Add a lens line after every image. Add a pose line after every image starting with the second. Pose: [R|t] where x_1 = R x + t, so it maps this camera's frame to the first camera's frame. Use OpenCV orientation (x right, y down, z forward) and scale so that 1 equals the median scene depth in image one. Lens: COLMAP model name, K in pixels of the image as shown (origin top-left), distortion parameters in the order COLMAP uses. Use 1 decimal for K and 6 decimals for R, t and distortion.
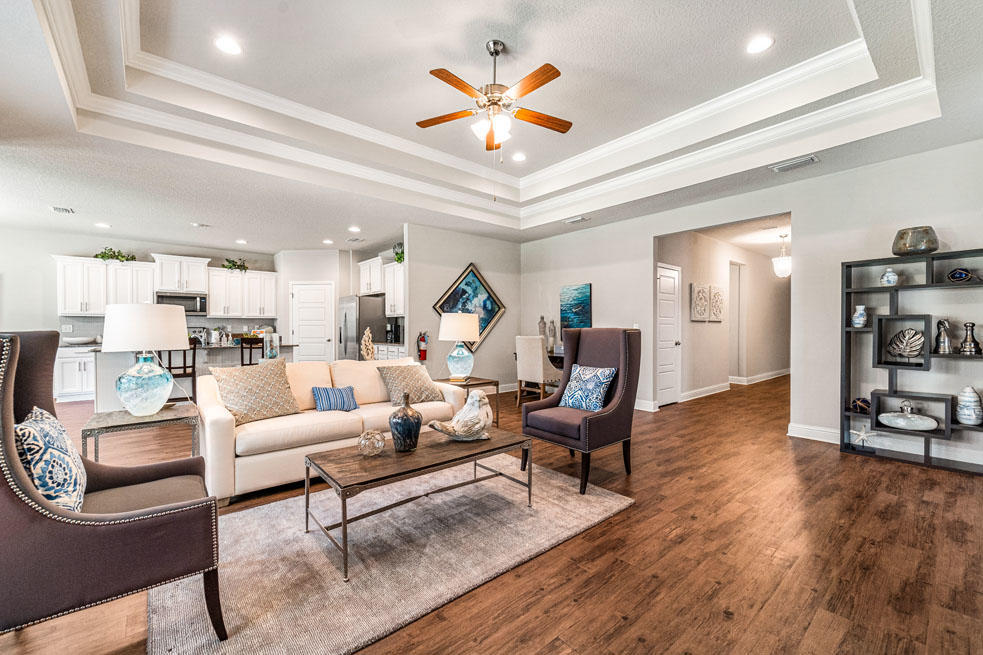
lens RADIAL K [[392.0, 0, 491.5], [0, 392.0, 327.5], [0, 0, 1]] dist [-0.000298, -0.000038]
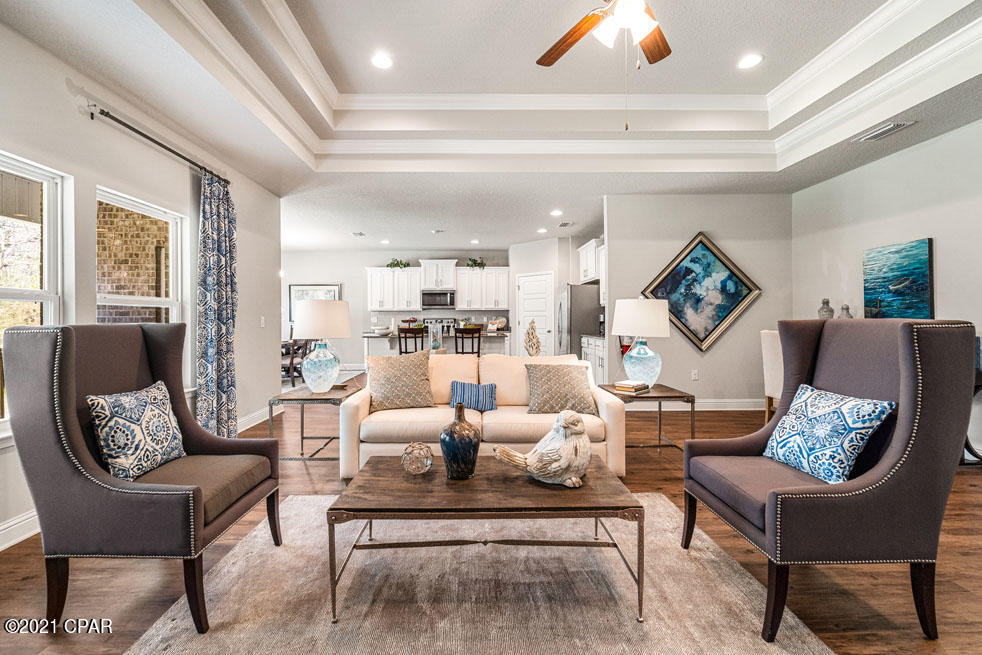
lens RADIAL K [[401.5, 0, 487.0], [0, 401.5, 315.9], [0, 0, 1]] dist [-0.000872, -0.000394]
pose [[0.774133, -0.007121, -0.632983, 0.207549], [0.004022, 0.999972, -0.006331, -0.000782], [0.633010, 0.002355, 0.774140, 0.259928]]
